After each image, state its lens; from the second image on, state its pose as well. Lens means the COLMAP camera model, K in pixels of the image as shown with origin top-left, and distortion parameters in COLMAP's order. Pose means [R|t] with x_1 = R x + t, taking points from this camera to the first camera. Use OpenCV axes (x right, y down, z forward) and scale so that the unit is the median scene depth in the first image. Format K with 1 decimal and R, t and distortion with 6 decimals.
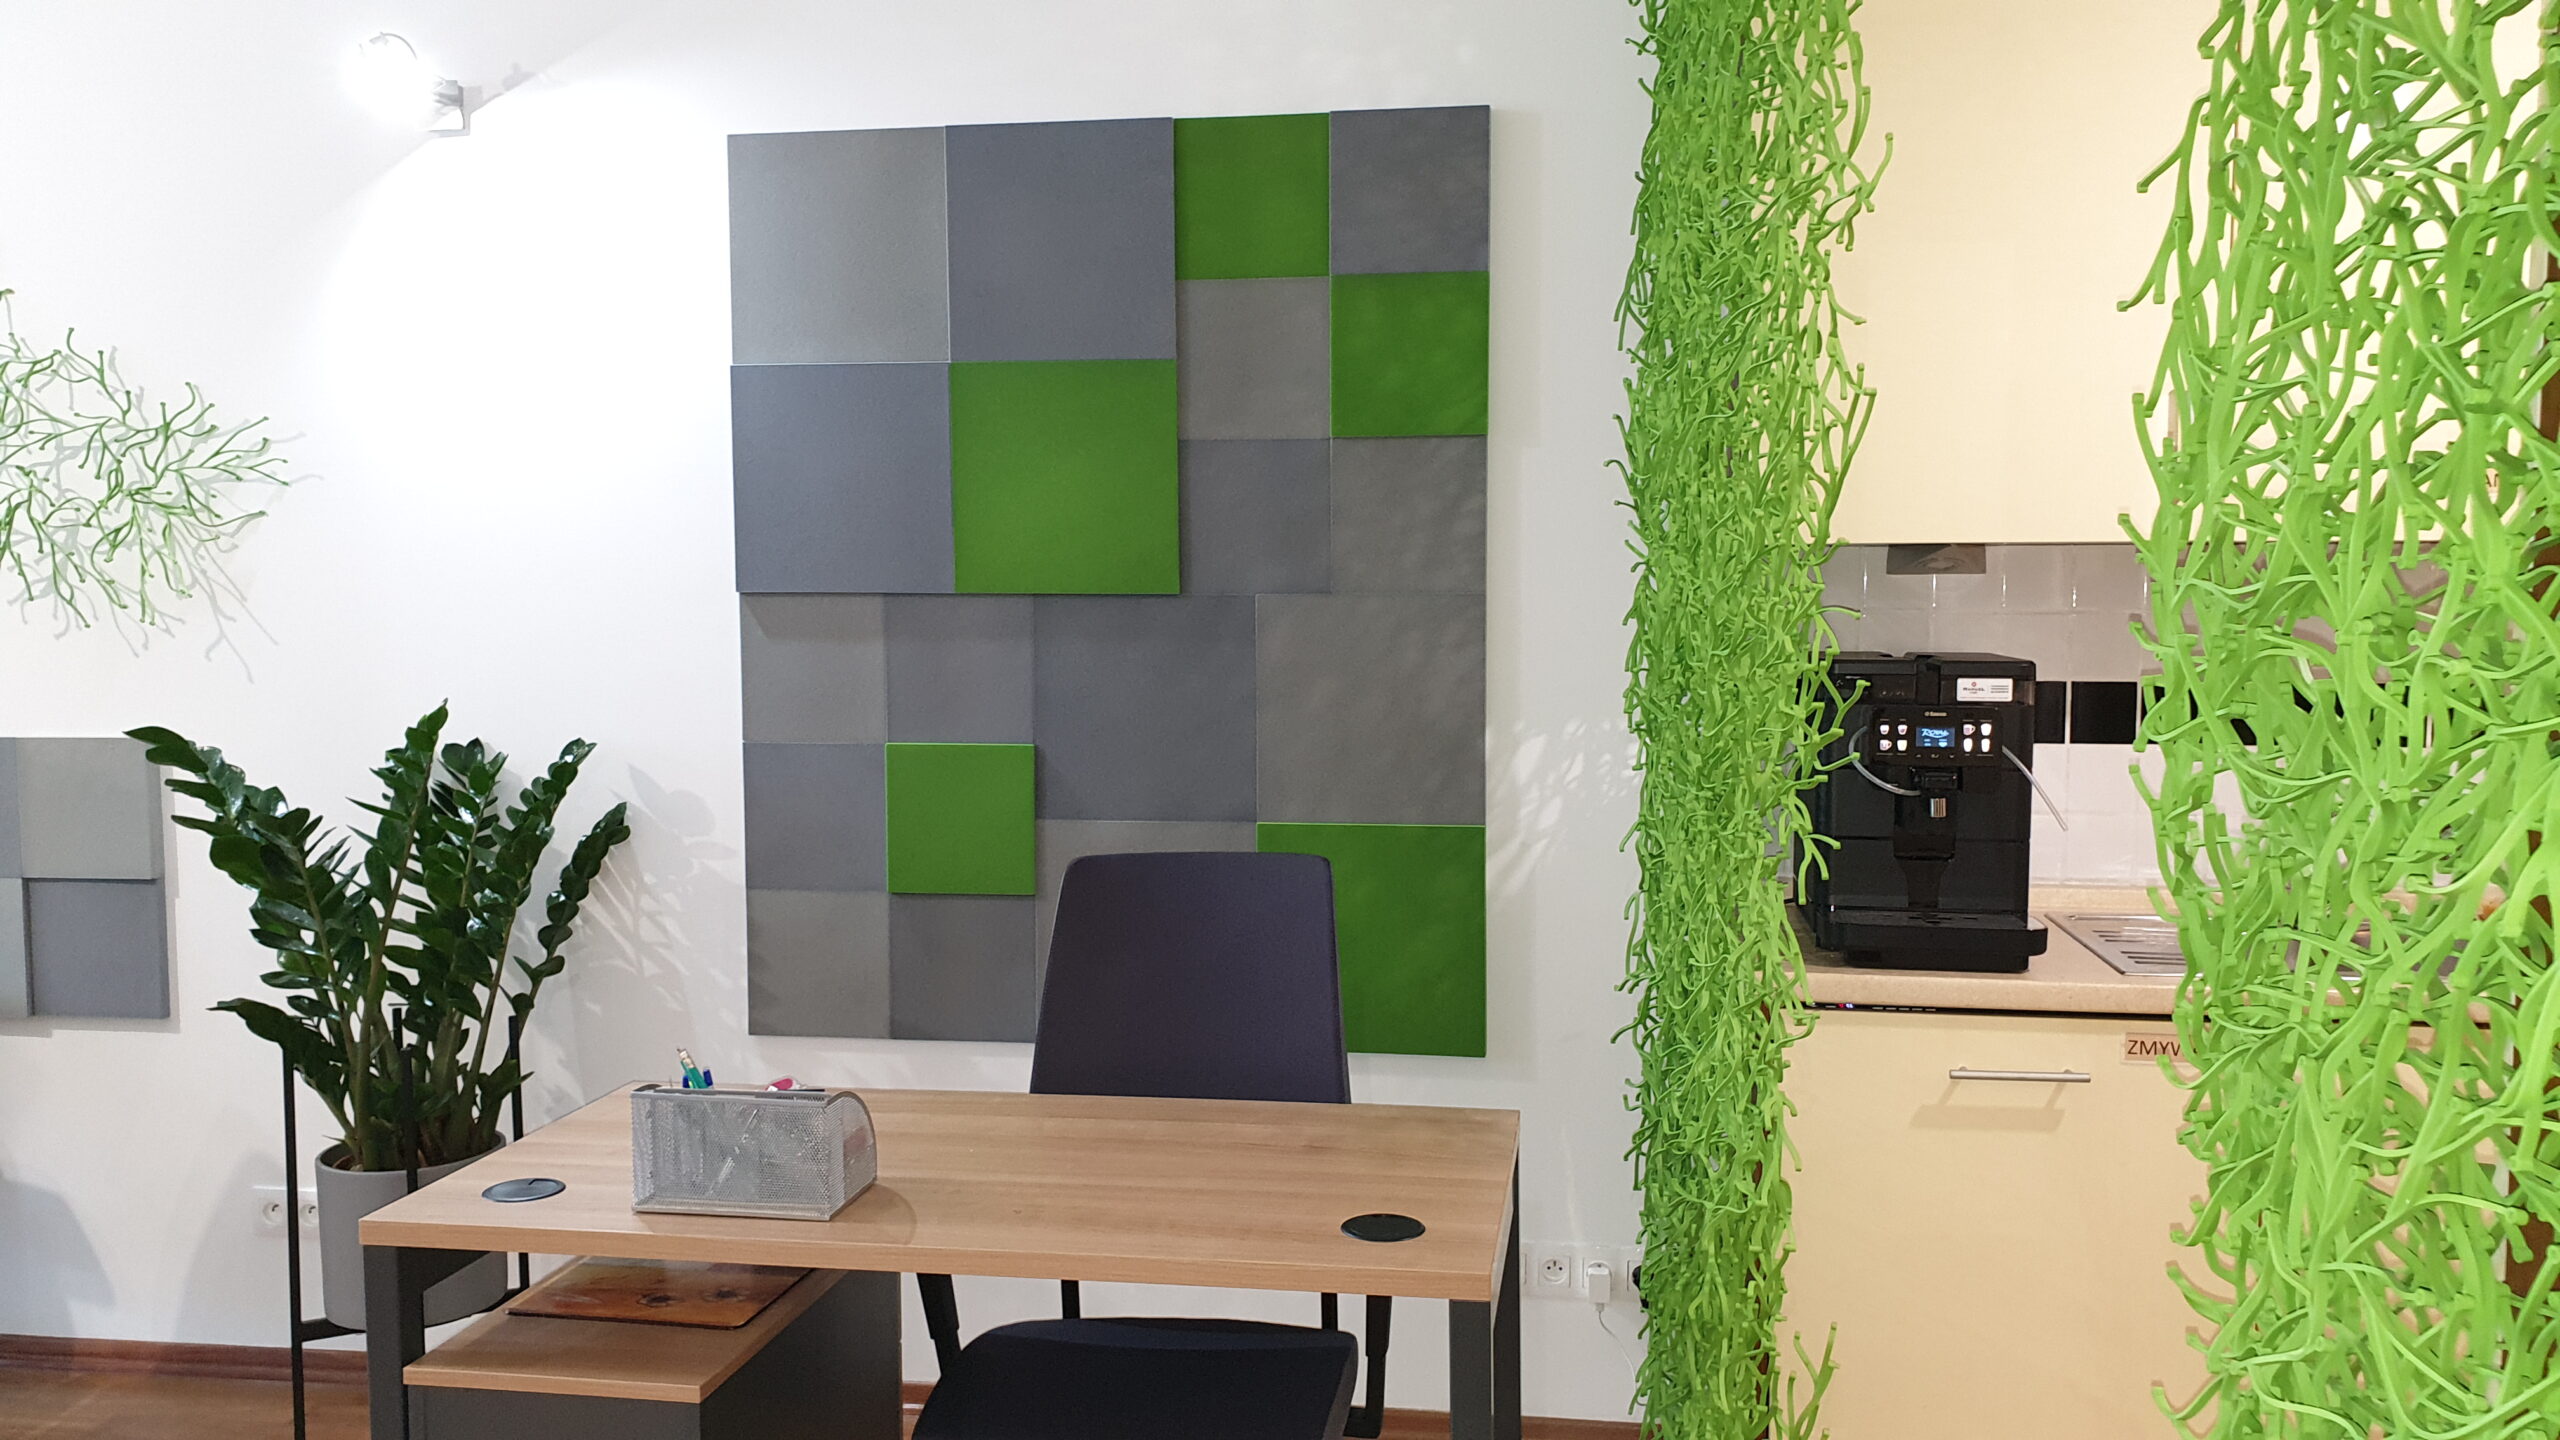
lens RADIAL K [[2054.2, 0, 1279.2], [0, 2054.2, 734.7], [0, 0, 1]] dist [0.090278, -0.032501]
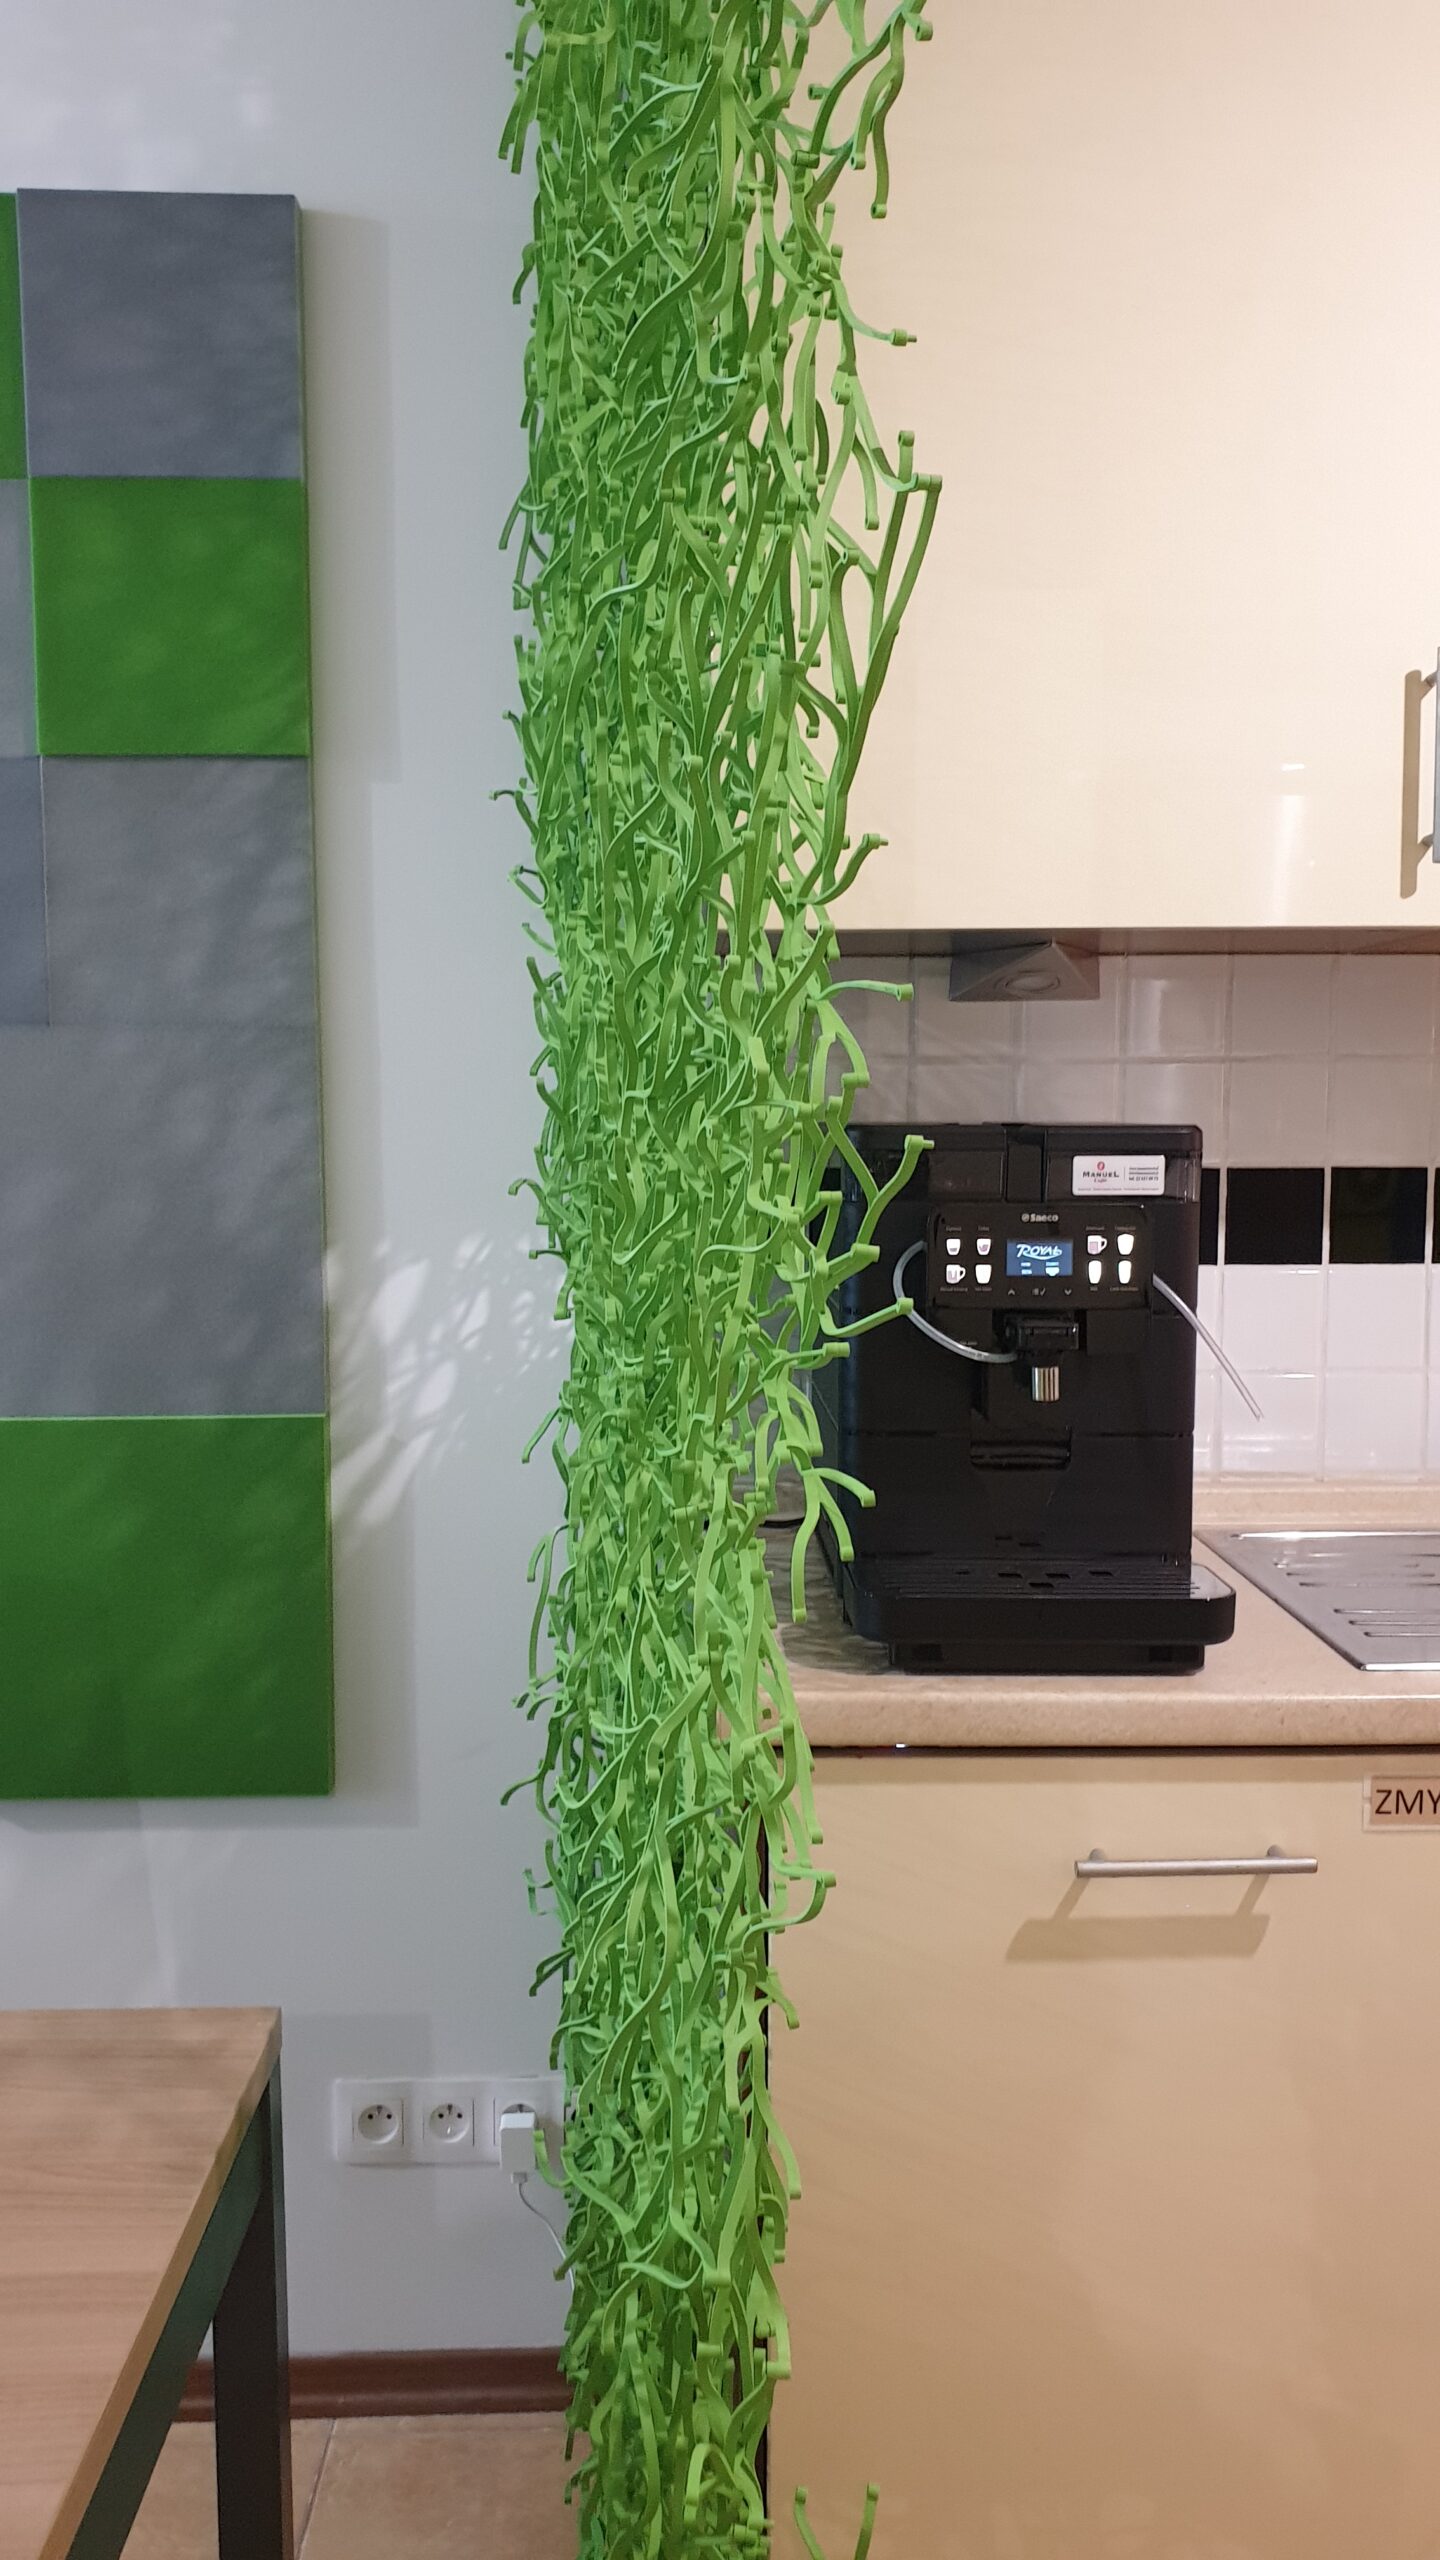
lens RADIAL K [[2054.2, 0, 714.5], [0, 2054.2, 1294.0], [0, 0, 1]] dist [0.090278, -0.032501]
pose [[0.984327, -0.015828, 0.175642, 0.127416], [0.012749, 0.999745, 0.018646, -0.000789], [-0.175893, -0.016115, 0.984277, 0.453636]]
